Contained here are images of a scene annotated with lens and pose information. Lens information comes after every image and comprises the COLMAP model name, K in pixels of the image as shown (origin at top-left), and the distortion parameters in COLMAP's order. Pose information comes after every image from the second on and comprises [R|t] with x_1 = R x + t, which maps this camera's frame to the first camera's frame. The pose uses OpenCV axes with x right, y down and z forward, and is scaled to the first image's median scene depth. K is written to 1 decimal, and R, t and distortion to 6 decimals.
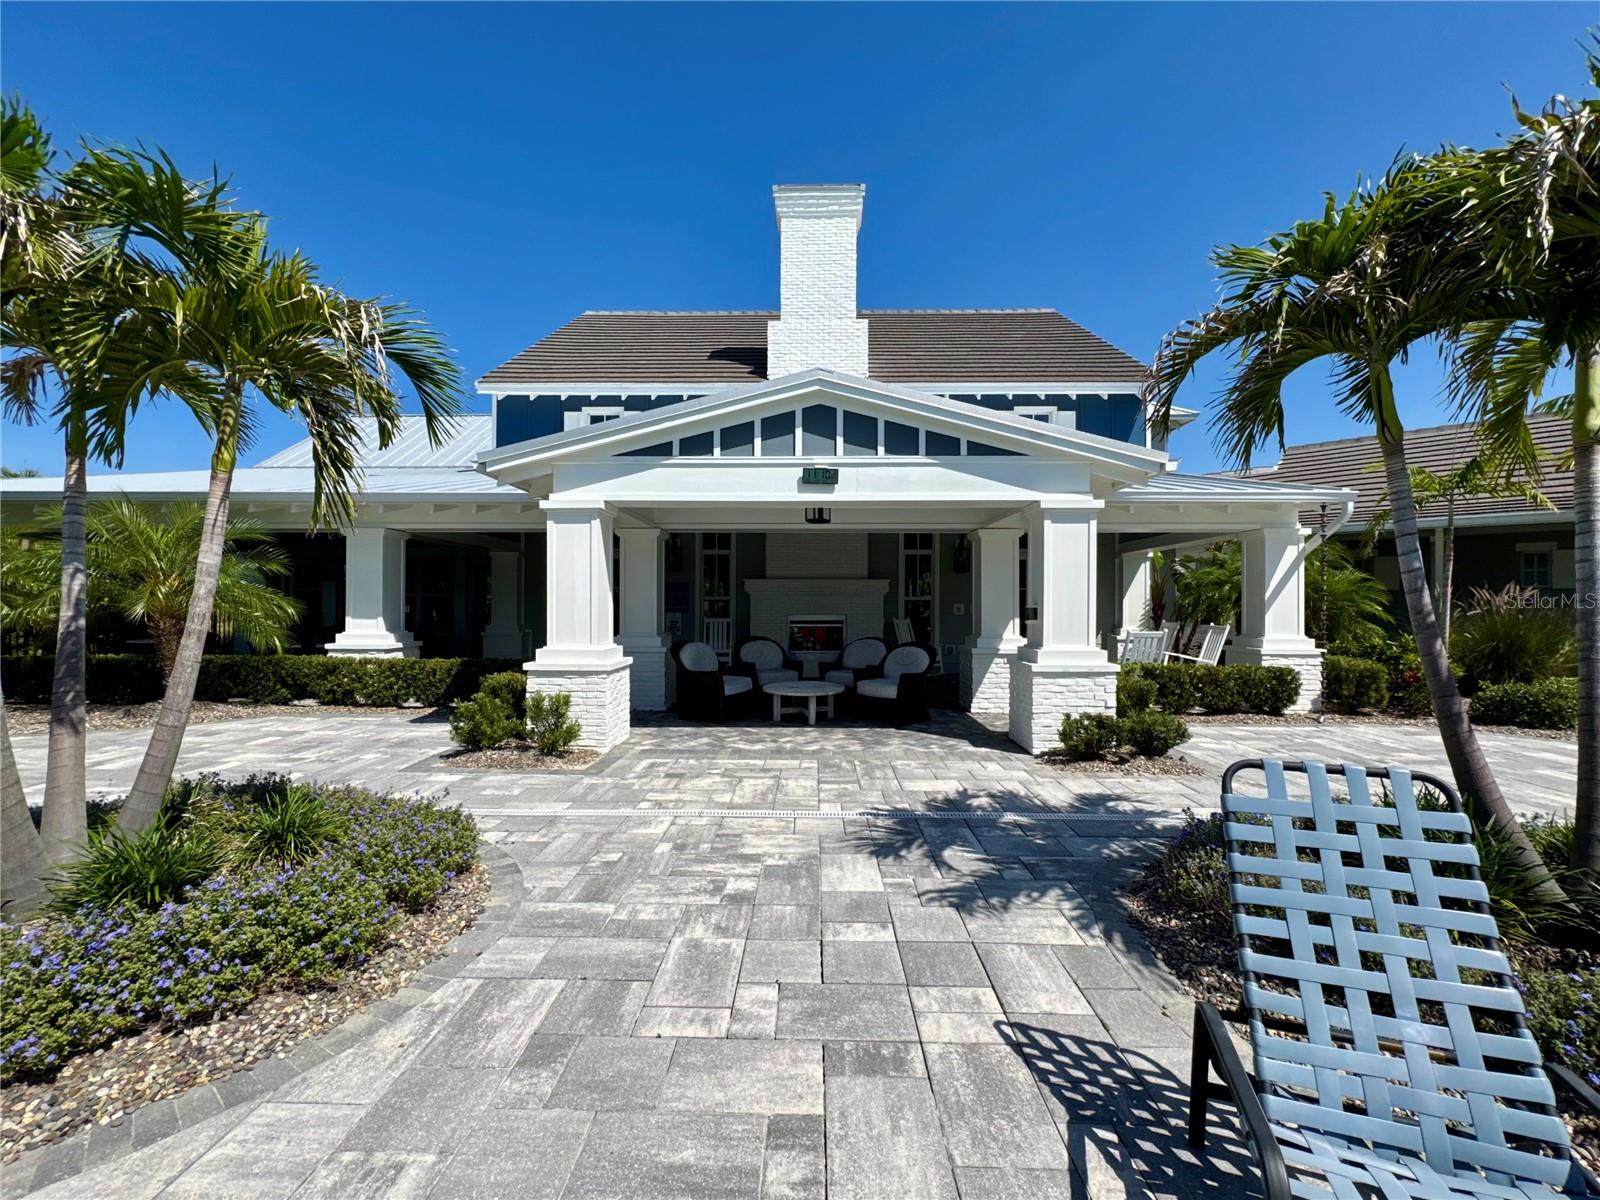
lens RADIAL K [[633.4, 0, 800.0], [0, 633.4, 600.0], [0, 0, 1]] dist [0.000131, 0.000026]
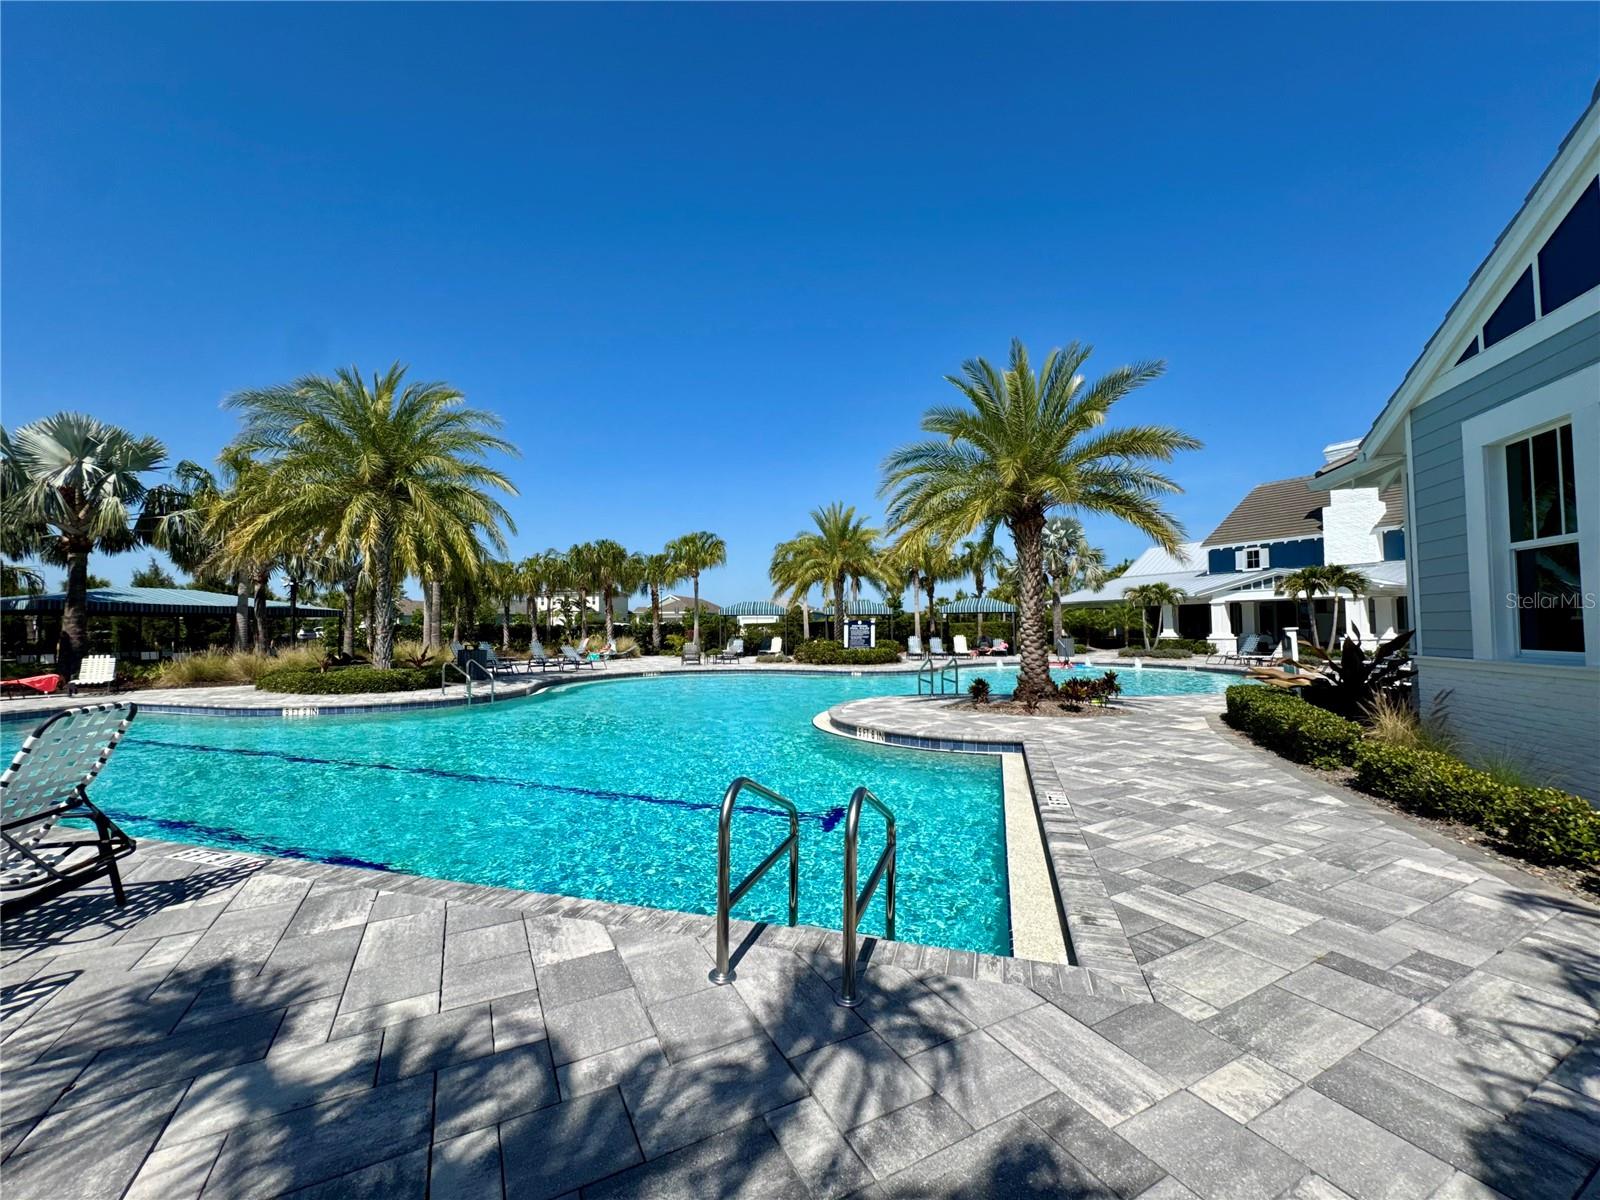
lens RADIAL K [[633.4, 0, 800.0], [0, 633.4, 600.0], [0, 0, 1]] dist [0.000131, 0.000026]
pose [[0.481417, -0.042509, -0.875460, 1.939885], [0.001533, 0.998863, -0.047658, 0.042545], [0.876490, 0.021601, 0.480935, -3.388839]]
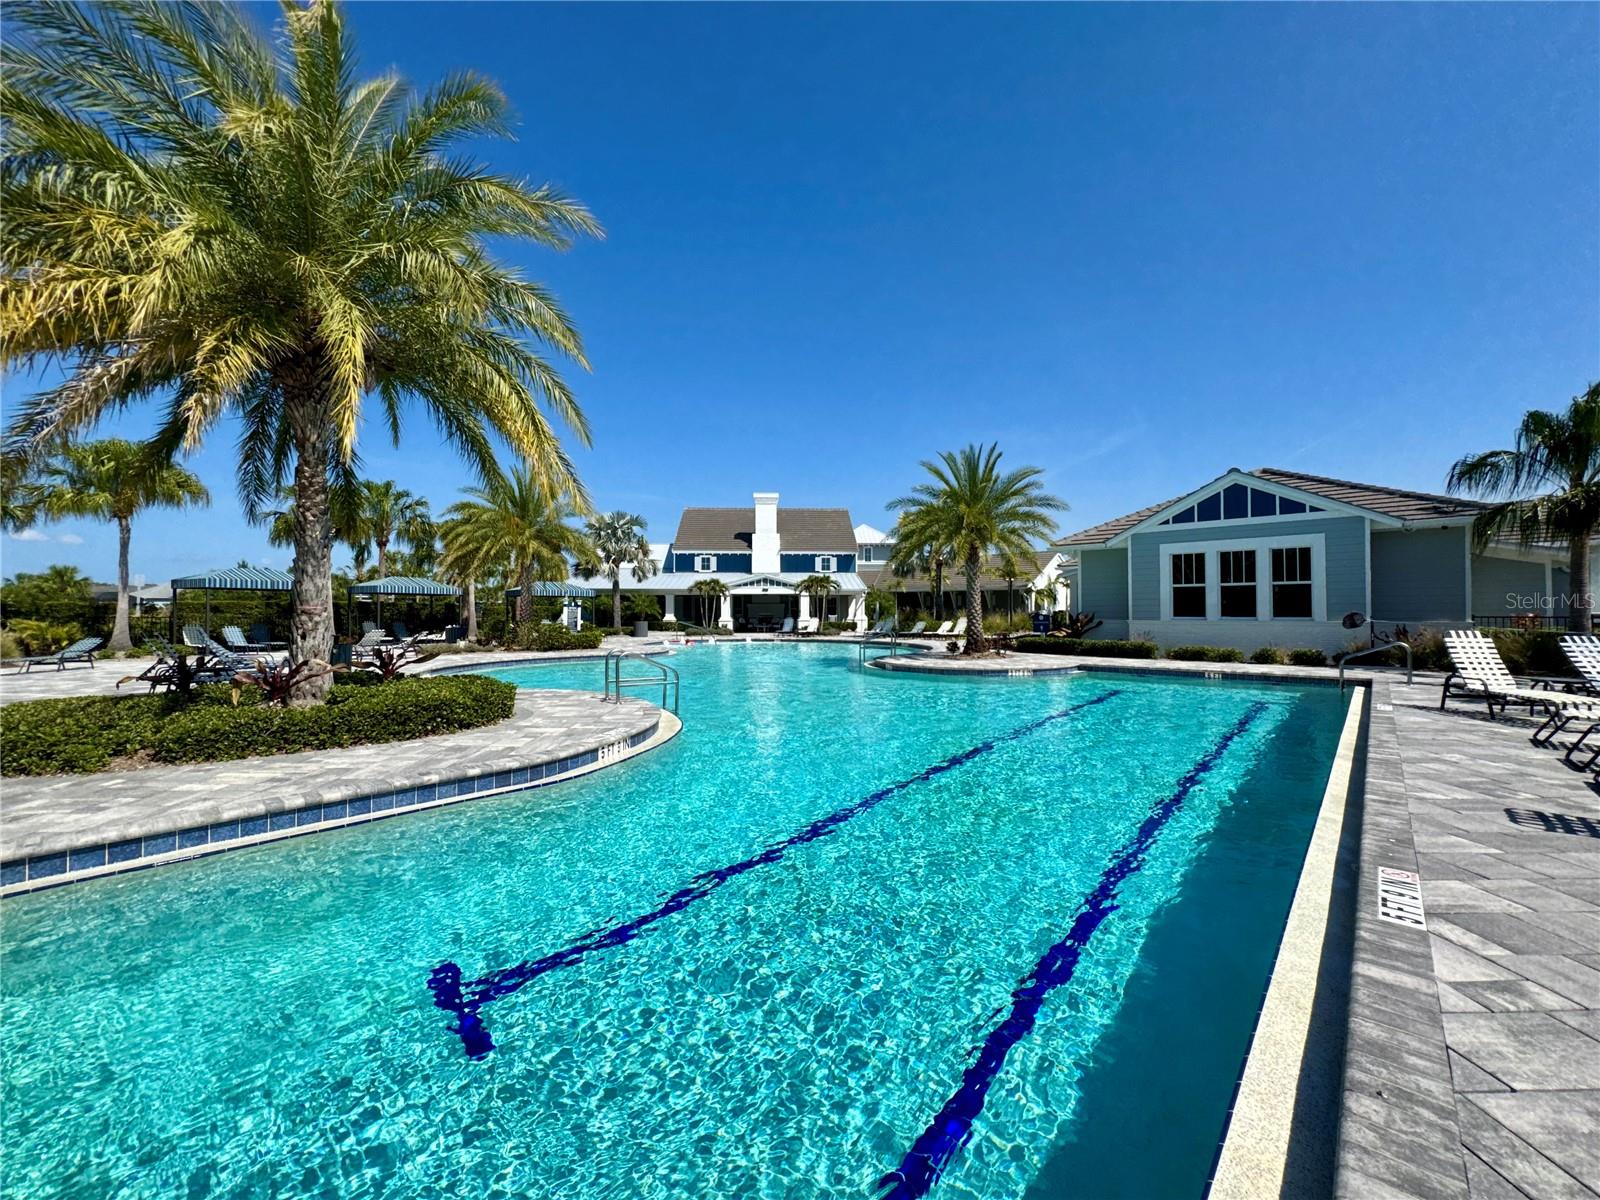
lens RADIAL K [[633.4, 0, 800.0], [0, 633.4, 600.0], [0, 0, 1]] dist [0.000131, 0.000026]
pose [[0.997199, 0.005005, 0.074630, -0.082946], [-0.002956, 0.999616, -0.027542, 0.069646], [-0.074739, 0.027244, 0.996831, -4.710442]]
